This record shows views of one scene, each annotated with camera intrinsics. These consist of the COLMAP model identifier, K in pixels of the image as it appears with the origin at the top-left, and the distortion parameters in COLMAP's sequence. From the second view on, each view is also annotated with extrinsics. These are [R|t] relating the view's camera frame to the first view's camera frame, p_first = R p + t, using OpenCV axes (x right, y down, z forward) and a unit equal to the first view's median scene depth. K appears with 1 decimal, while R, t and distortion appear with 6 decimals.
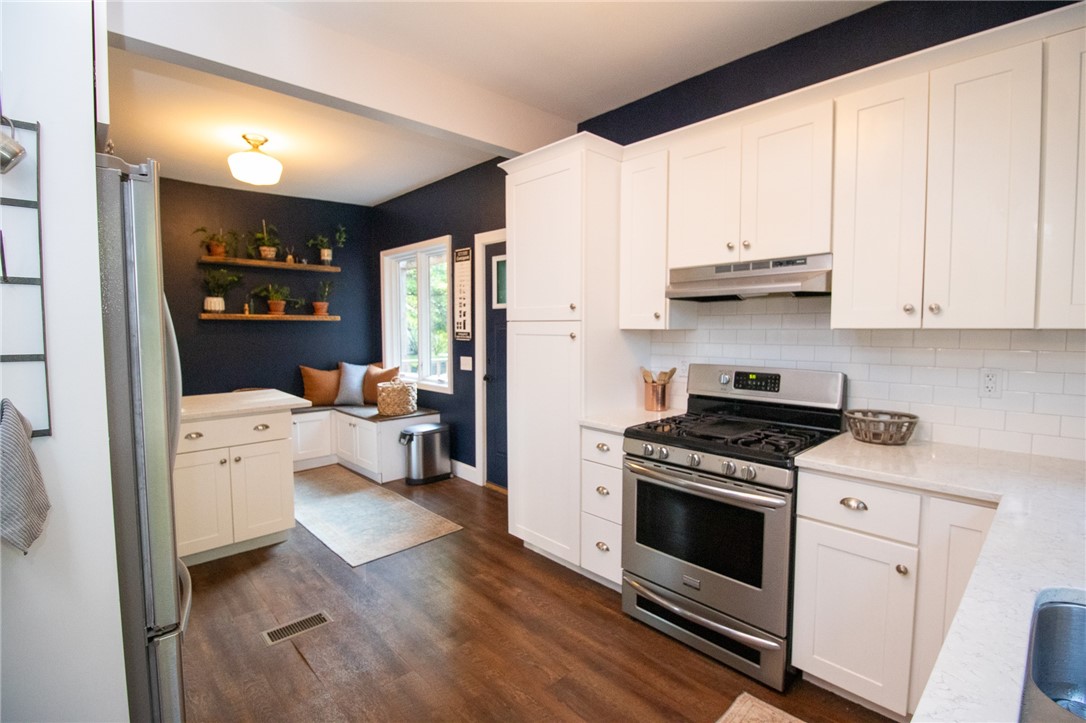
lens RADIAL K [[503.7, 0, 549.1], [0, 503.7, 362.3], [0, 0, 1]] dist [-0.012253, -0.002795]
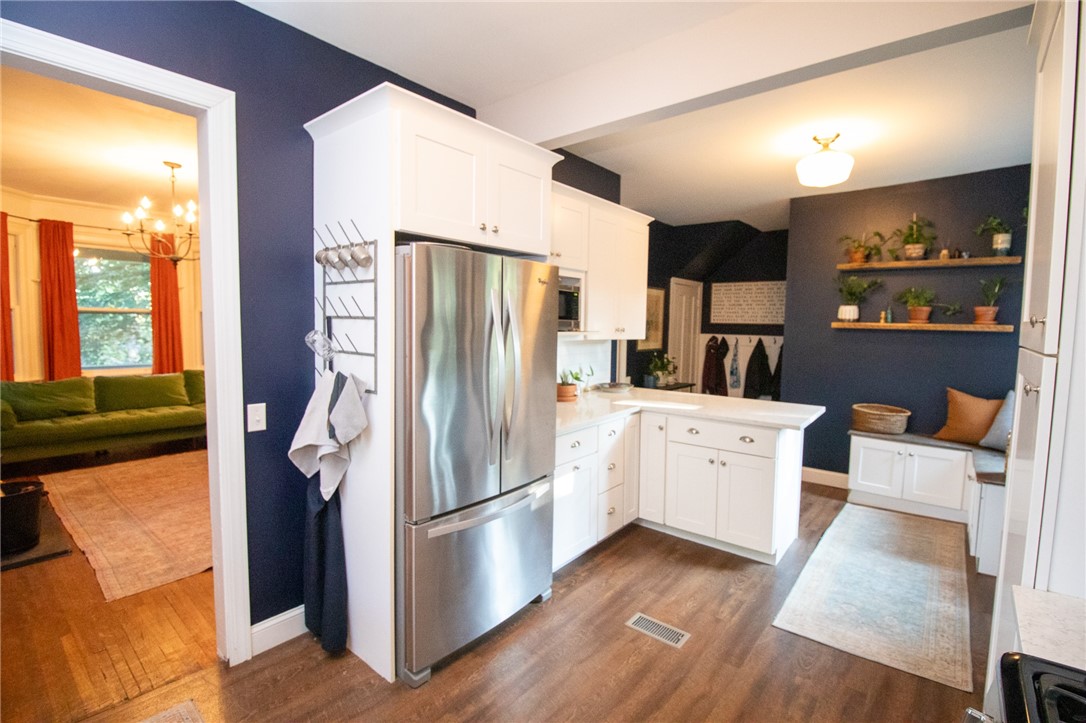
lens RADIAL K [[503.7, 0, 548.3], [0, 503.7, 363.3], [0, 0, 1]] dist [-0.012253, -0.002795]
pose [[0.117054, 0.081968, -0.989737, 0.235981], [-0.084284, 0.993813, 0.072338, -0.039851], [0.989543, 0.074952, 0.123238, 0.311311]]
